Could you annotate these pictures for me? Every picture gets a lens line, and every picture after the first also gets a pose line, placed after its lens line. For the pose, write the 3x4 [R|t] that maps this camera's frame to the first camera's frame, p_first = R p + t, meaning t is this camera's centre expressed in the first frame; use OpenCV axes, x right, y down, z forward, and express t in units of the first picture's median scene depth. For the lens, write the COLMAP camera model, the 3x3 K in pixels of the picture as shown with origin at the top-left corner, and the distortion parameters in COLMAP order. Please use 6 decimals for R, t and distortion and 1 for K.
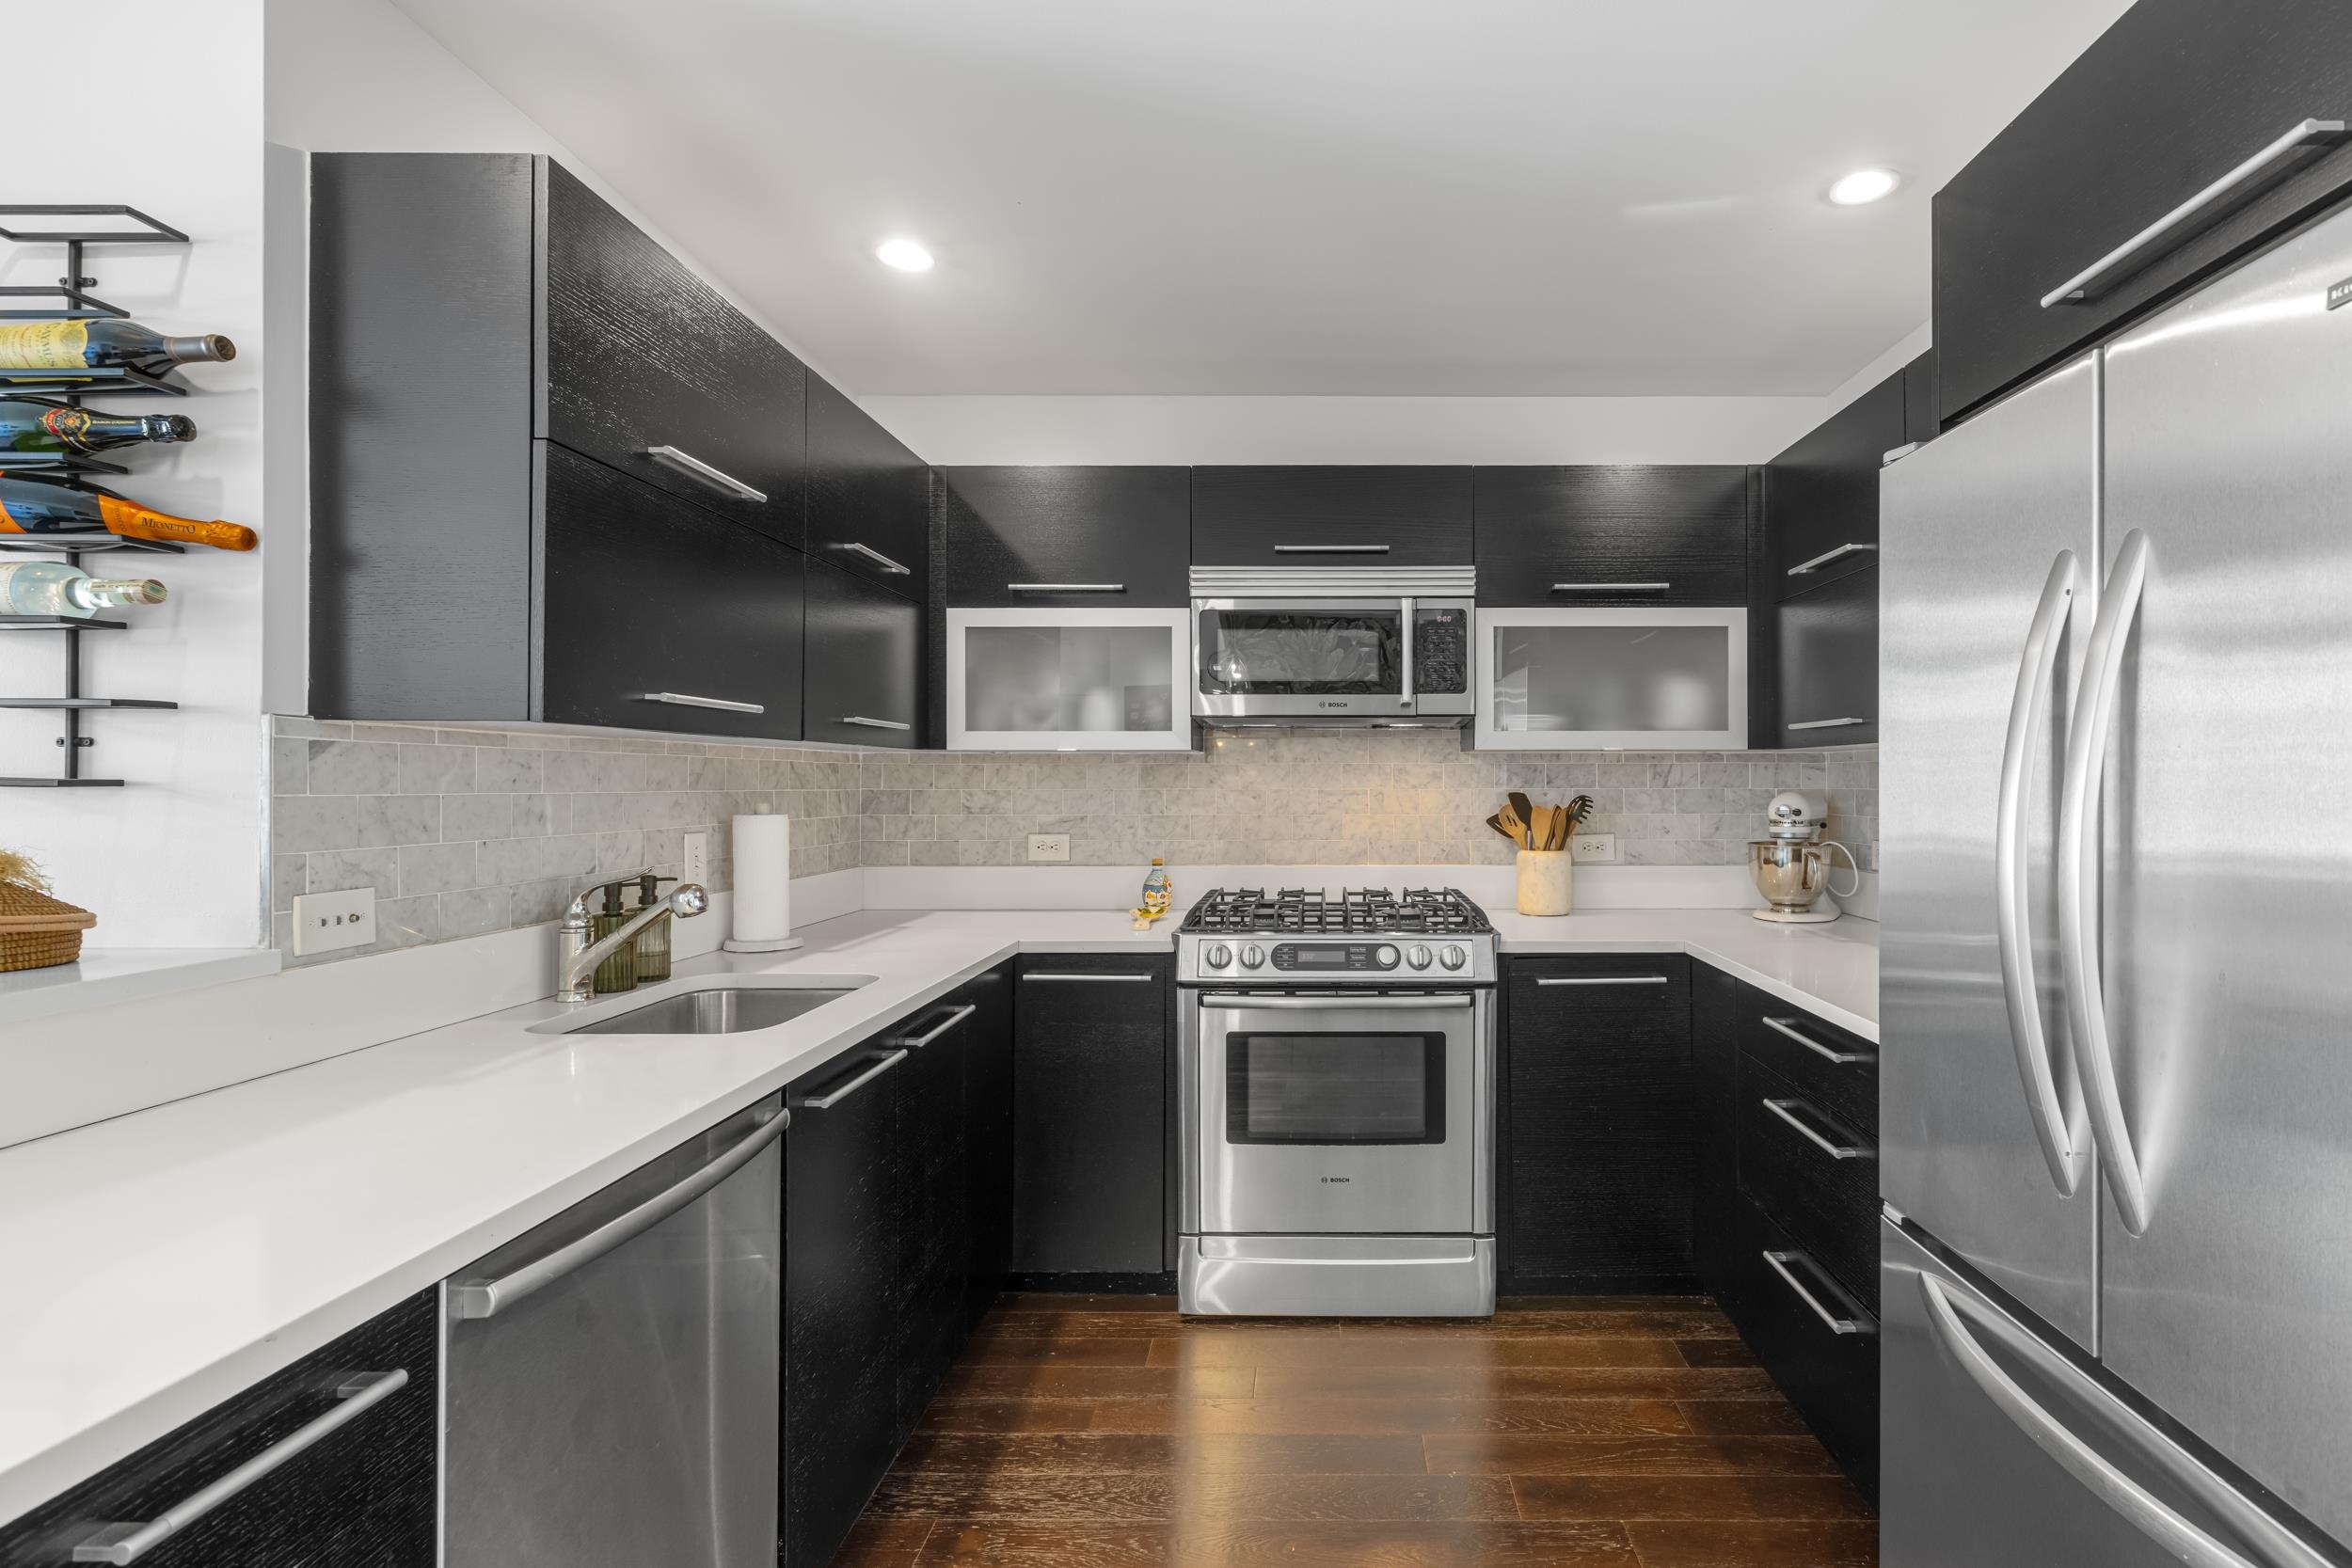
lens RADIAL K [[1210.3, 0, 1177.8], [0, 1210.3, 765.5], [0, 0, 1]] dist [0.006443, 0.000323]
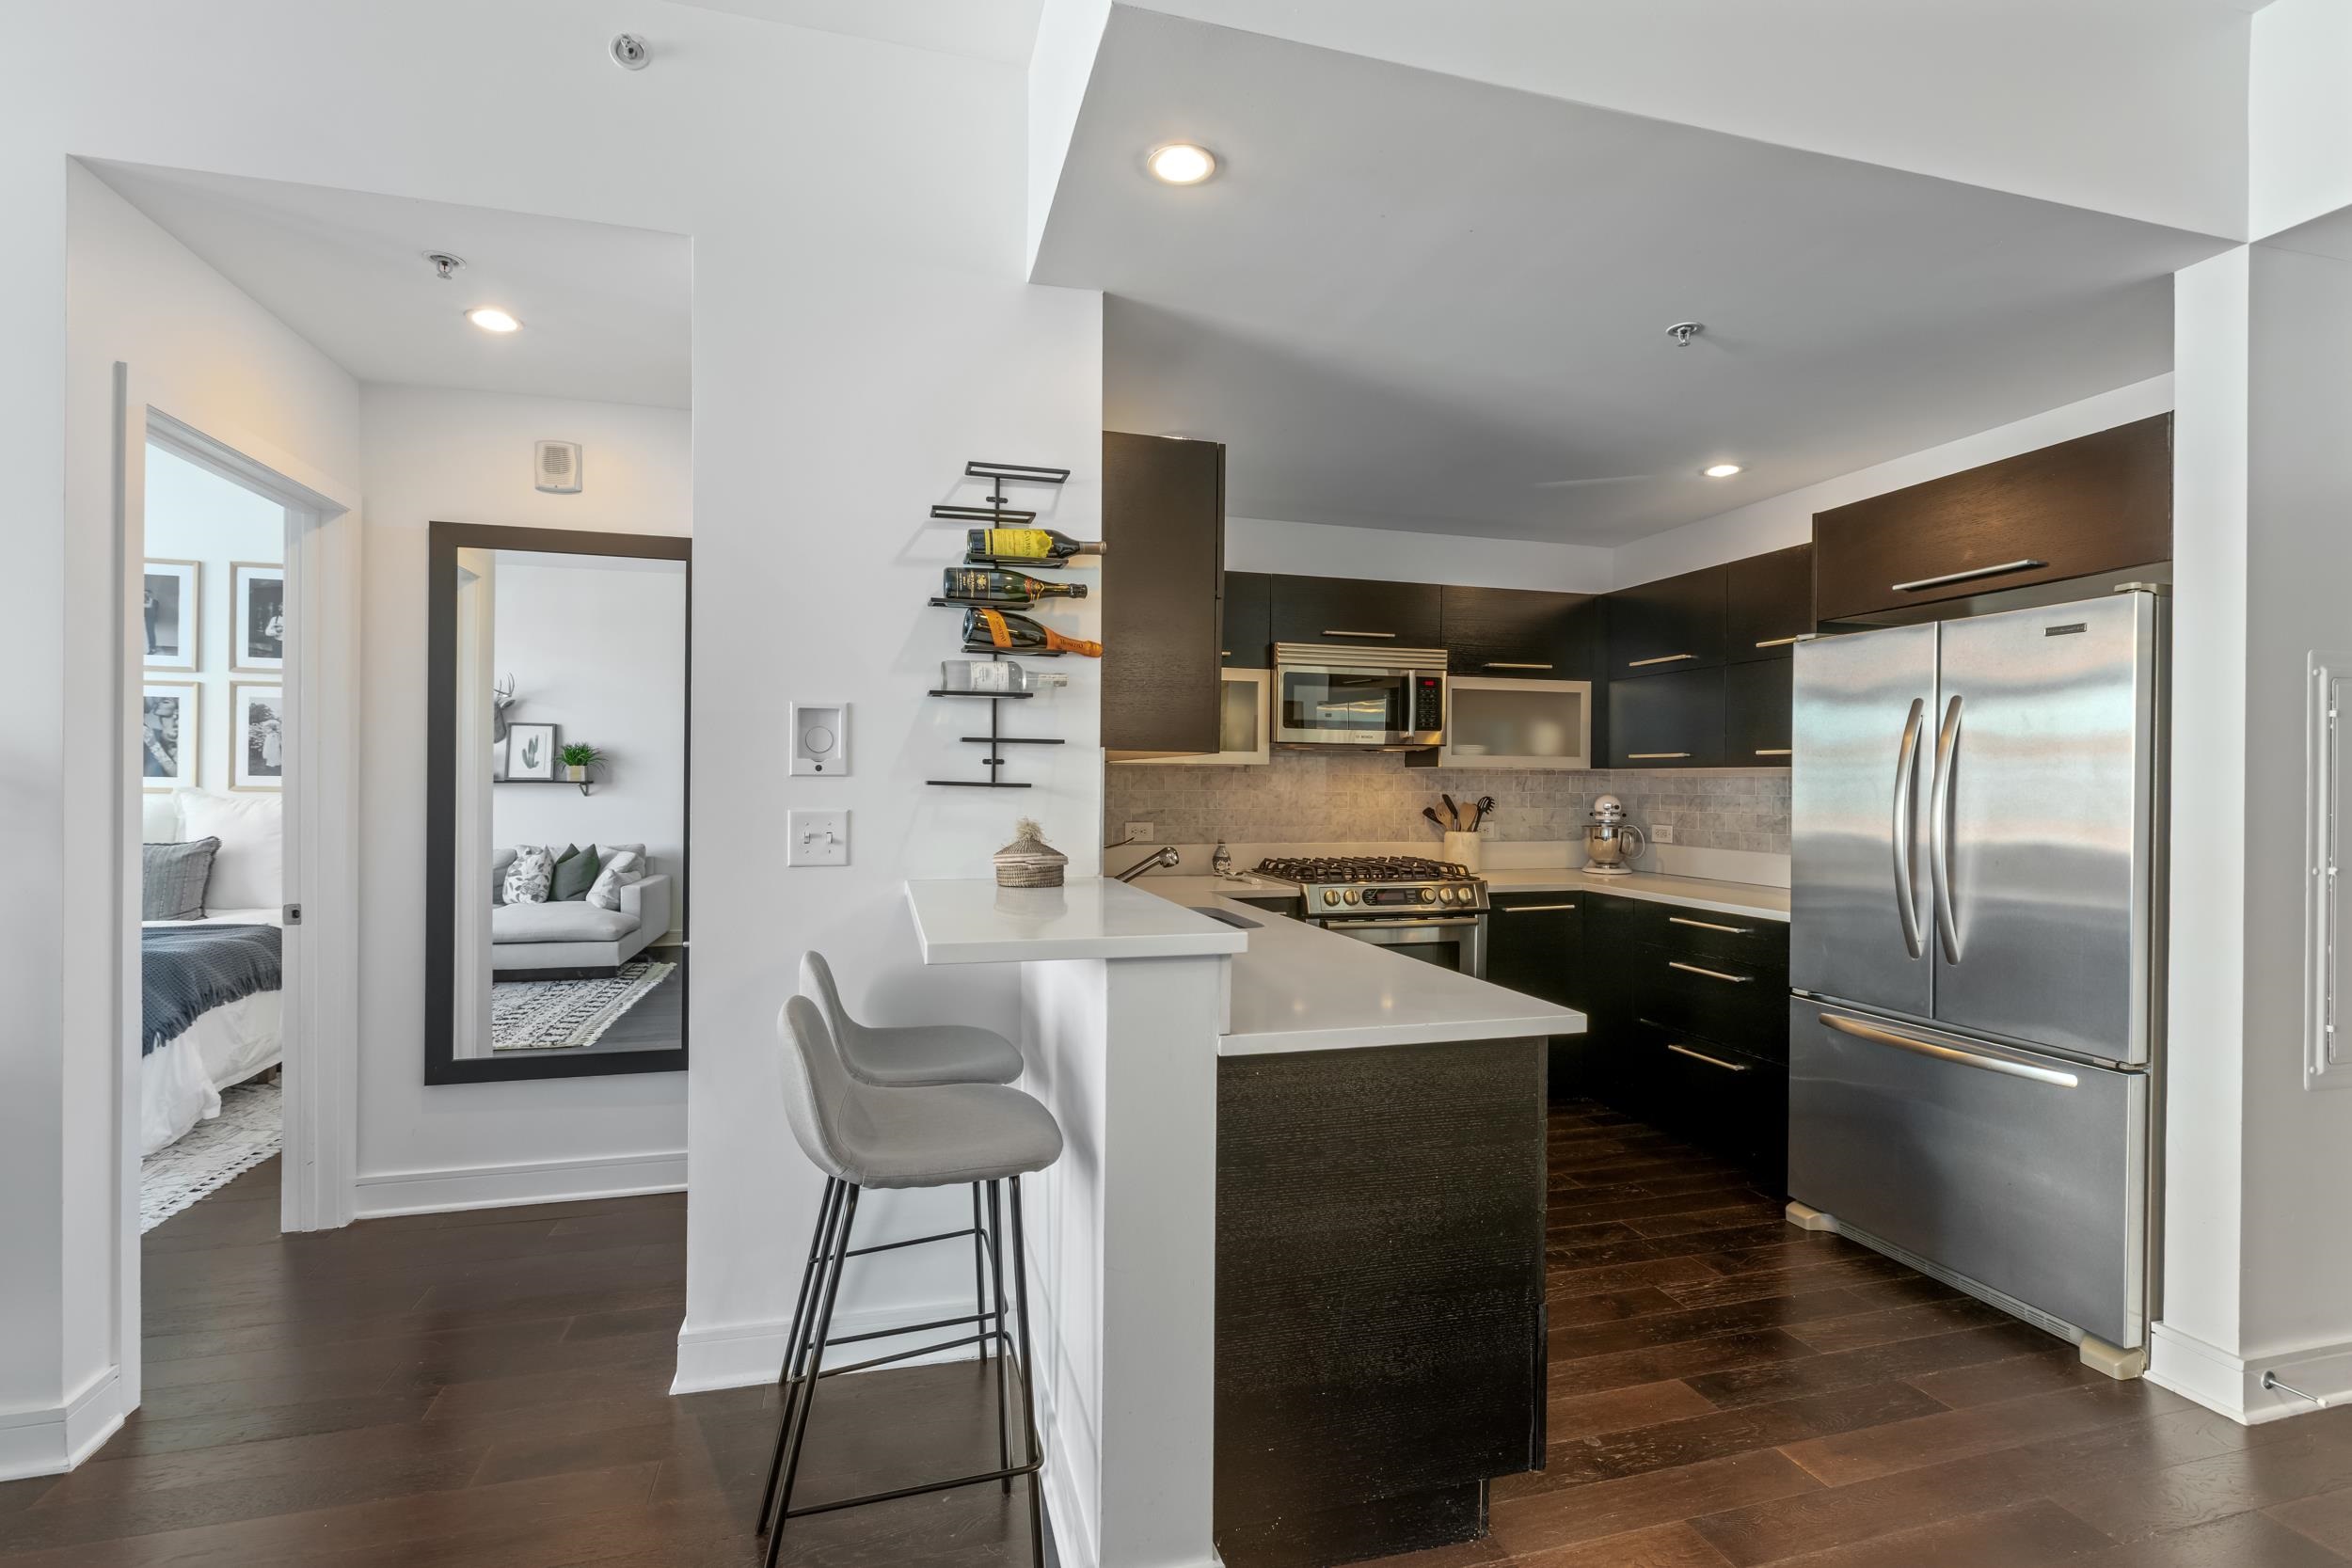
lens RADIAL K [[1008.1, 0, 1249.7], [0, 1008.1, 776.0], [0, 0, 1]] dist [-0.000151, 0.000268]
pose [[0.961636, 0.010418, 0.274129, -0.359550], [-0.011990, 0.999920, 0.004059, -0.003410], [-0.274065, -0.007190, 0.961684, -0.189010]]
